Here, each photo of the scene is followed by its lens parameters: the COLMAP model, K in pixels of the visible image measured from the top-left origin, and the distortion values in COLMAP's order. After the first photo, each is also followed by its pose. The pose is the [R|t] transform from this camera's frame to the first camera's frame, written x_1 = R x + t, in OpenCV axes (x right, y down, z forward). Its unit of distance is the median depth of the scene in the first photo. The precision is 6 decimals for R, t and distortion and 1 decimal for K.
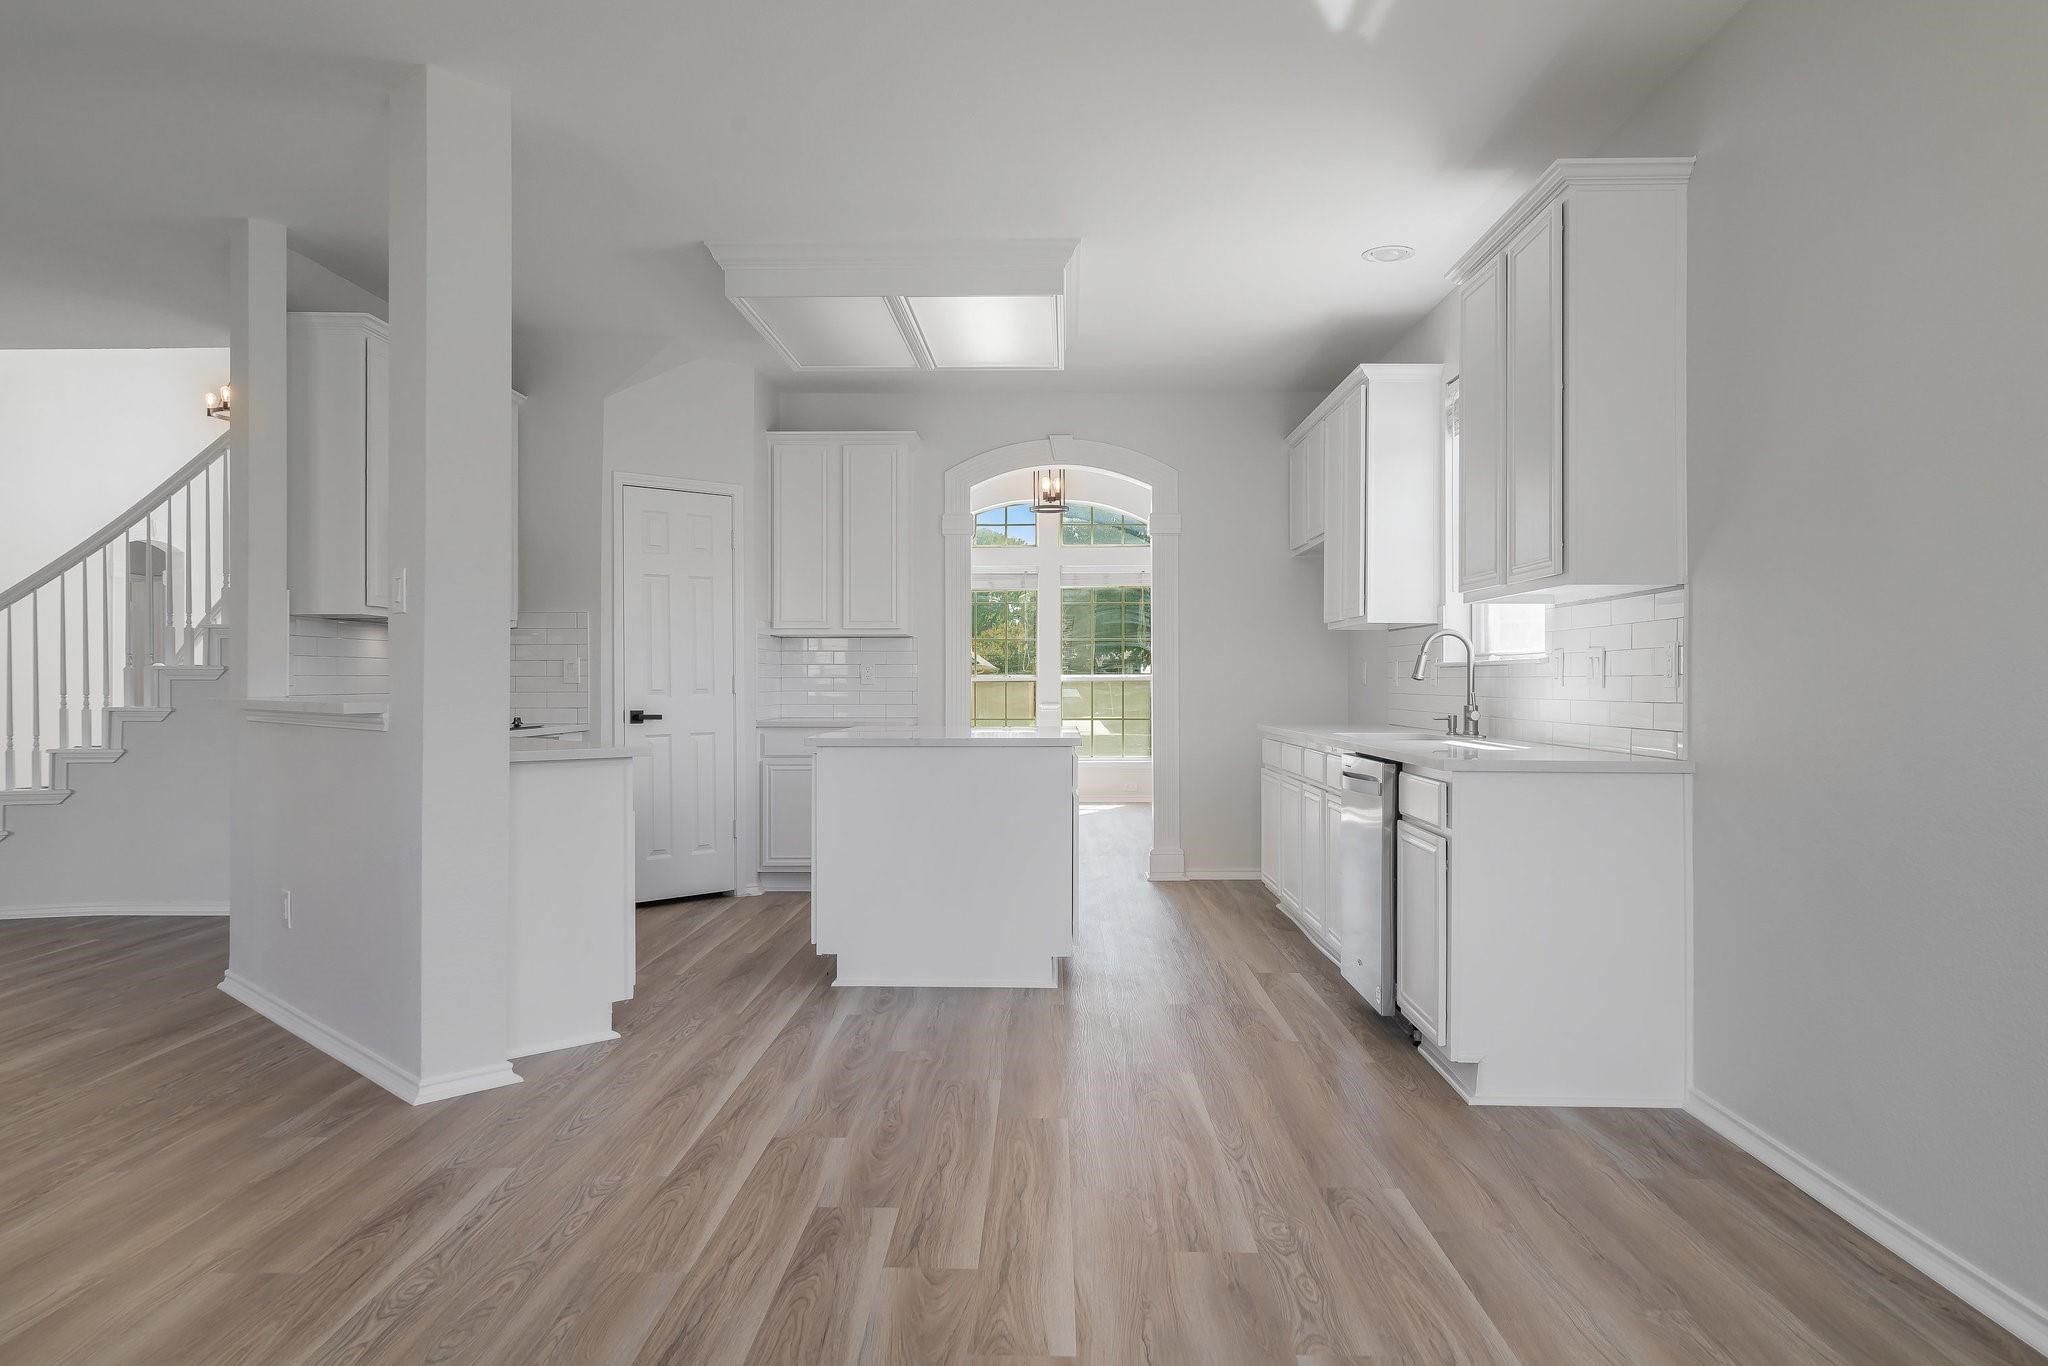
lens RADIAL K [[1334.9, 0, 1024.0], [0, 1334.9, 683.0], [0, 0, 1]] dist [0.001317, 0.000270]
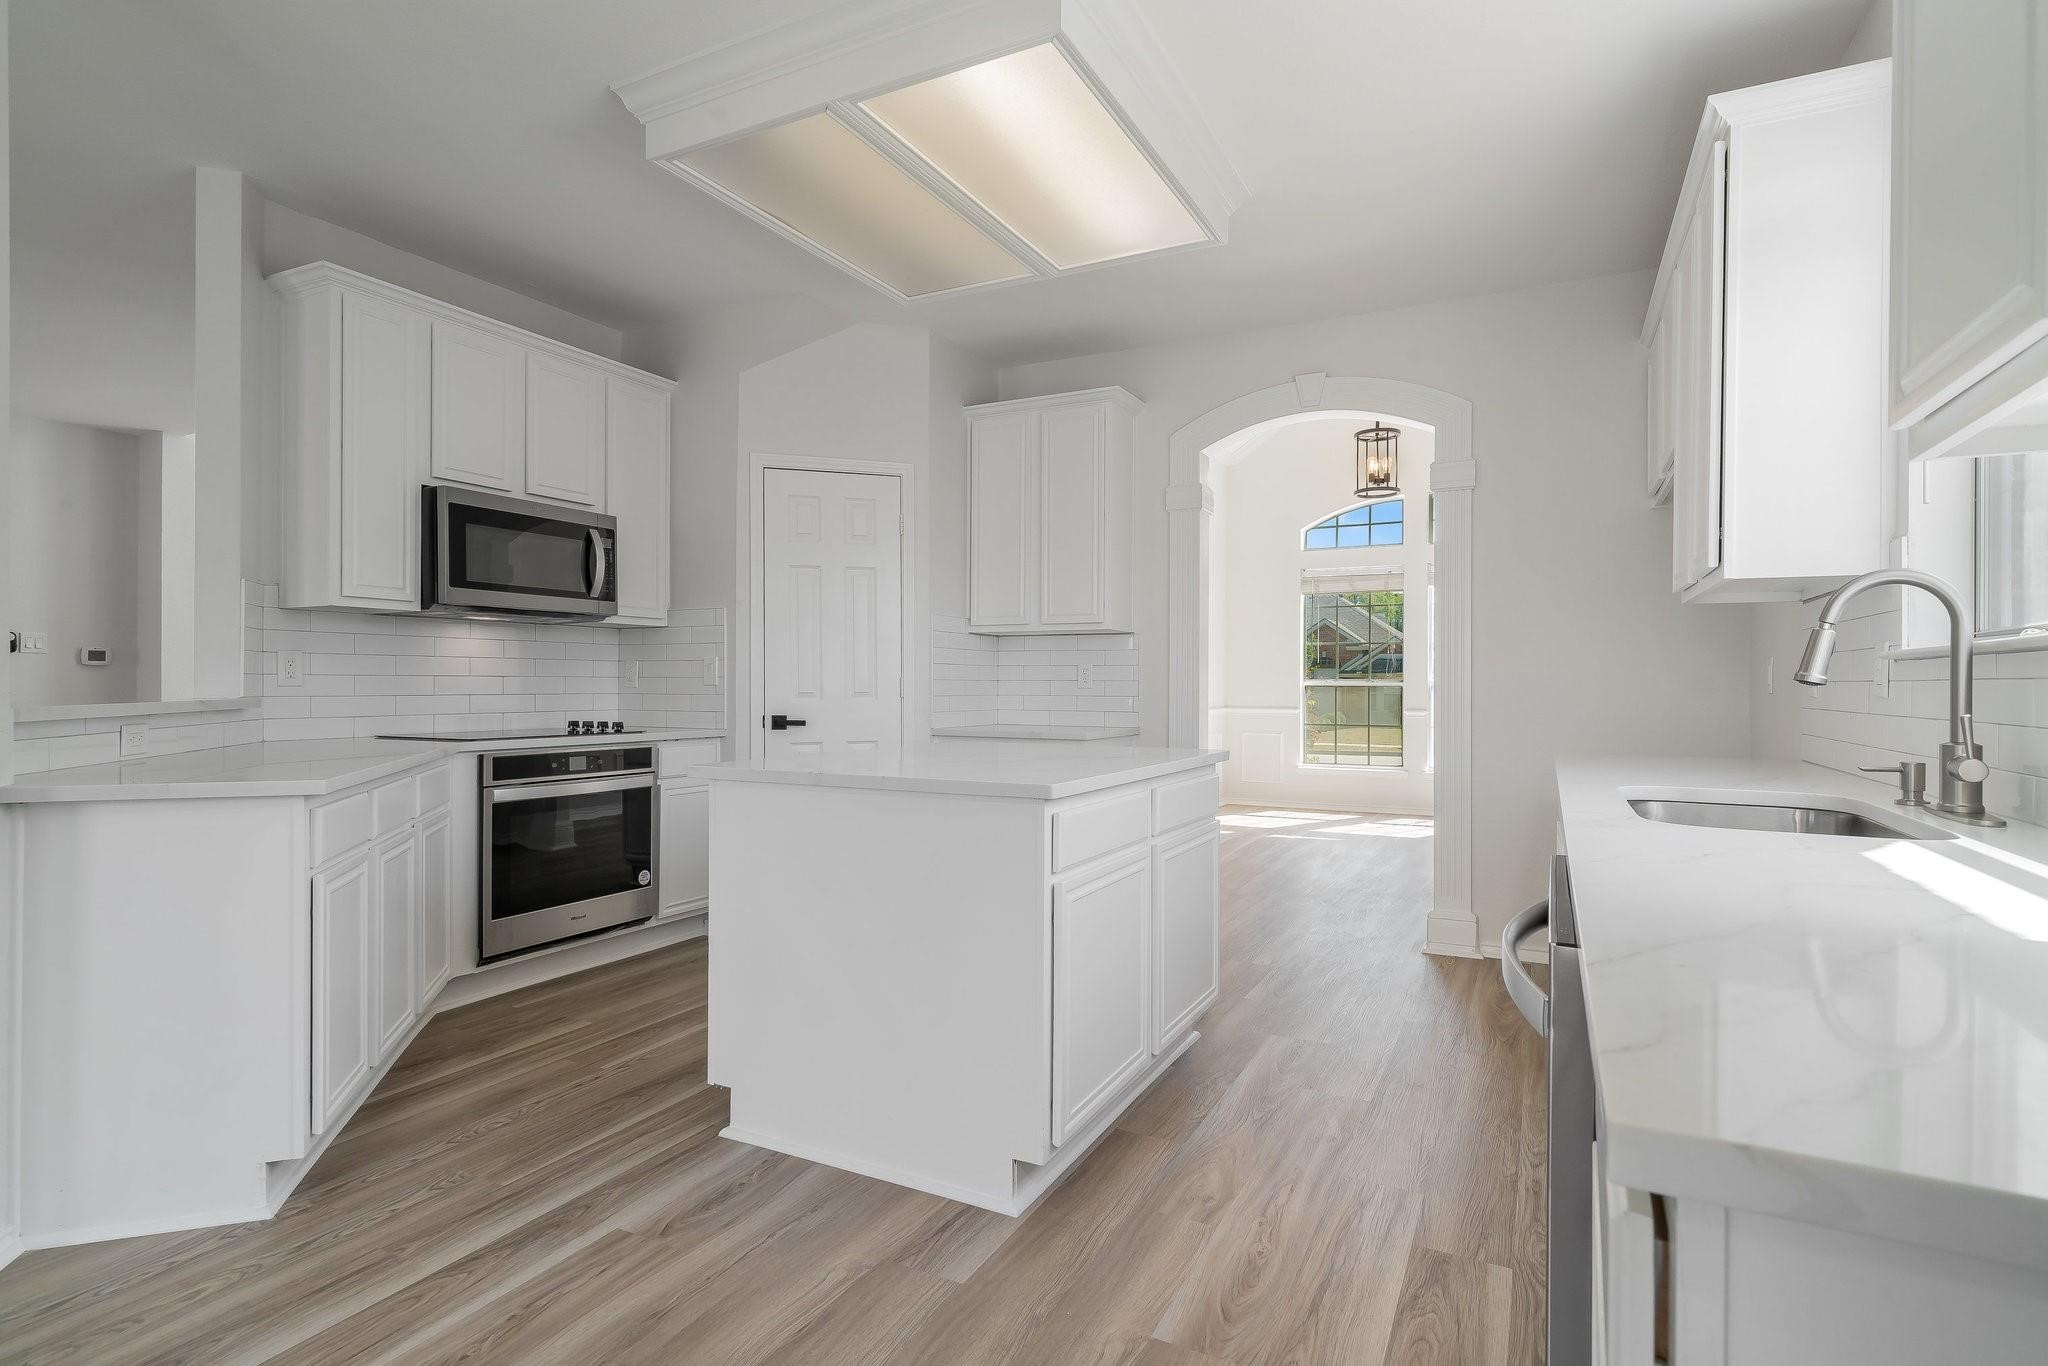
lens RADIAL K [[1019.0, 0, 1024.0], [0, 1019.0, 683.0], [0, 0, 1]] dist [0.003696, 0.000627]
pose [[0.900706, 0.003618, -0.434415, 0.161956], [-0.005375, 0.999982, -0.002816, -0.000259], [0.434397, 0.004871, 0.900708, 0.450552]]
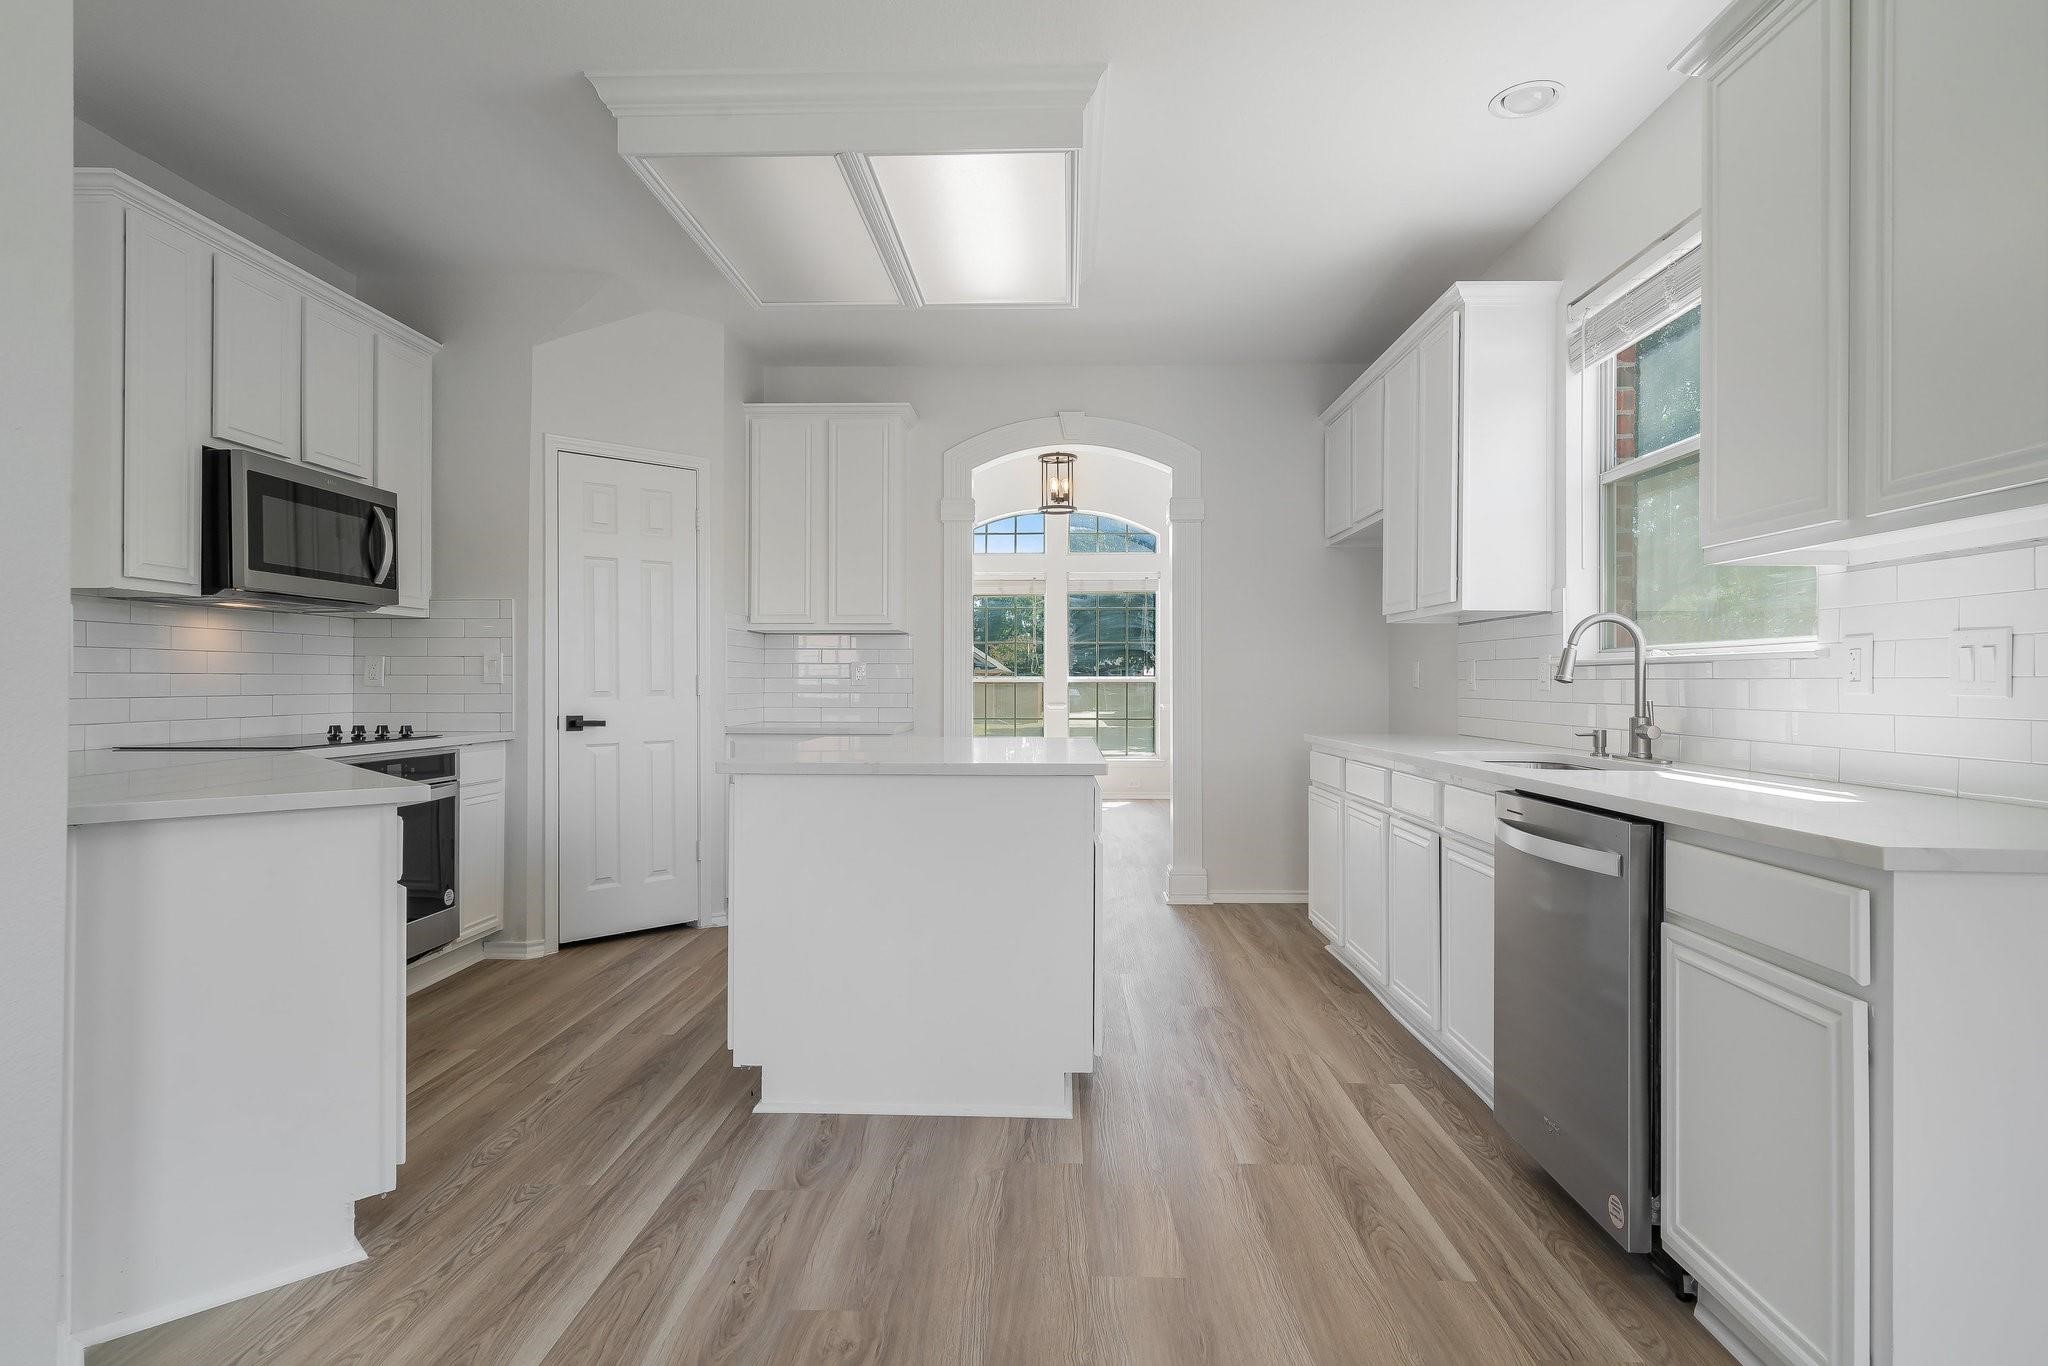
lens RADIAL K [[1060.3, 0, 1024.0], [0, 1060.3, 683.0], [0, 0, 1]] dist [-0.000848, 0.000736]
pose [[0.999949, 0.002806, -0.009690, 0.003196], [-0.002815, 0.999996, -0.000925, -0.000429], [0.009687, 0.000952, 0.999953, 0.328013]]
